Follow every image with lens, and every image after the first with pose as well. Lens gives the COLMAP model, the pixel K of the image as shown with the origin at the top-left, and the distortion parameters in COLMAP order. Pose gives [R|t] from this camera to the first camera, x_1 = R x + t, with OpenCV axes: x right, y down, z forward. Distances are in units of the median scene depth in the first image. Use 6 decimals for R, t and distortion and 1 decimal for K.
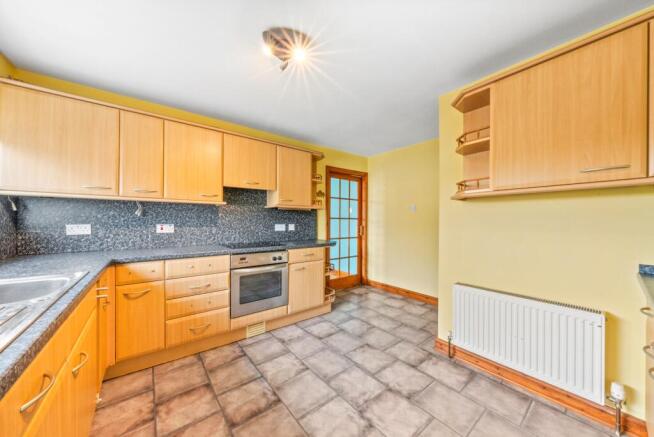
lens RADIAL K [[229.0, 0, 324.8], [0, 229.0, 221.3], [0, 0, 1]] dist [0.000114, -0.000029]
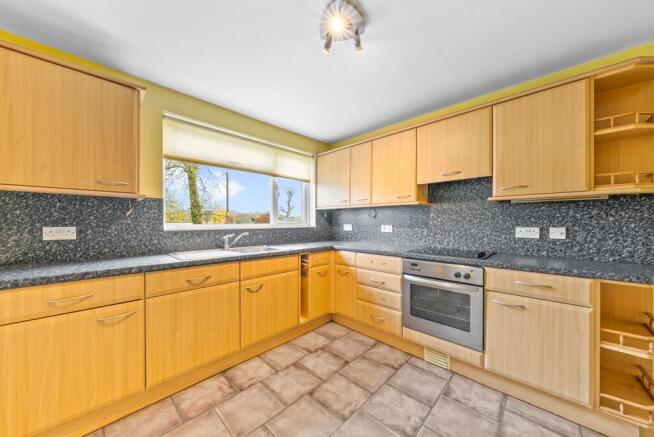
lens RADIAL K [[229.0, 0, 324.8], [0, 229.0, 221.3], [0, 0, 1]] dist [0.000114, -0.000029]
pose [[0.136700, -0.005167, -0.990599, 0.458714], [-0.001223, 0.999985, -0.005385, 0.002177], [0.990612, 0.001947, 0.136691, 0.528315]]
